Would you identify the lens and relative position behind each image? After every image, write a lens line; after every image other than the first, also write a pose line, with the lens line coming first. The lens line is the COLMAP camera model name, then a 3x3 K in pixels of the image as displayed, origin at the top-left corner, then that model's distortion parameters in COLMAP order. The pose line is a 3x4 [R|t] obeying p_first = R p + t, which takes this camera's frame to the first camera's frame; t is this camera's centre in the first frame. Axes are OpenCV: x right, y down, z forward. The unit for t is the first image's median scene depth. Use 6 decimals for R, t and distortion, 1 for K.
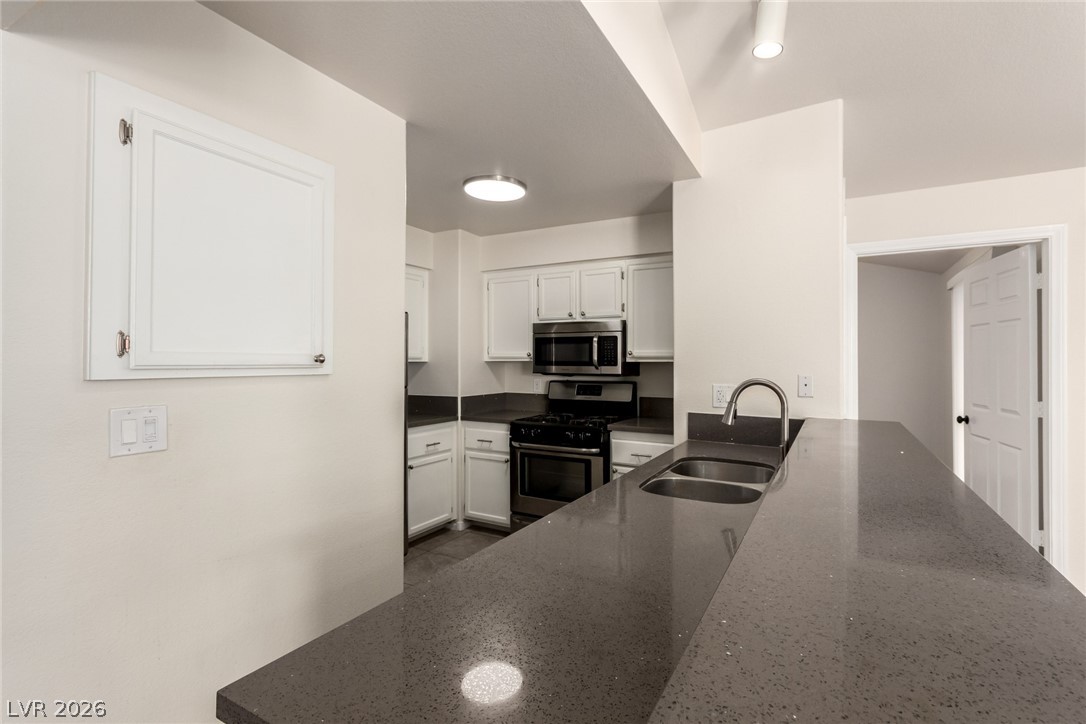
lens RADIAL K [[502.7, 0, 545.2], [0, 502.7, 356.4], [0, 0, 1]] dist [0.002308, 0.000764]
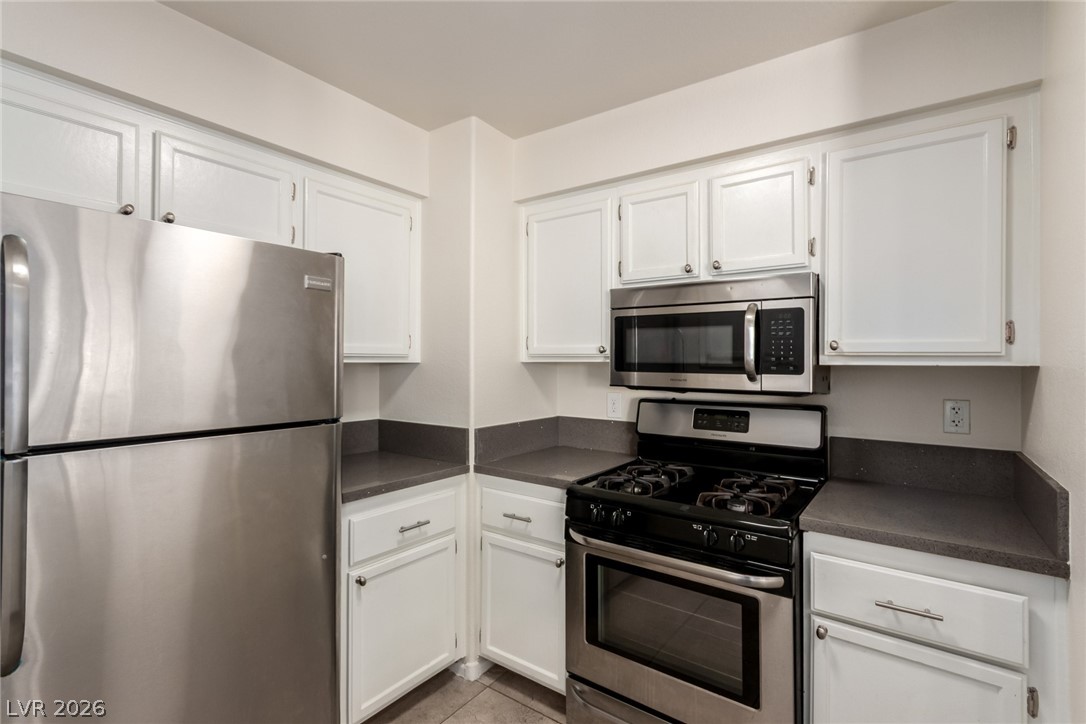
lens RADIAL K [[502.7, 0, 550.5], [0, 502.7, 356.3], [0, 0, 1]] dist [0.002308, 0.000764]
pose [[0.994926, 0.001812, -0.100591, -0.033655], [-0.001590, 0.999996, 0.002280, 0.002062], [0.100594, -0.002108, 0.994925, 0.480943]]
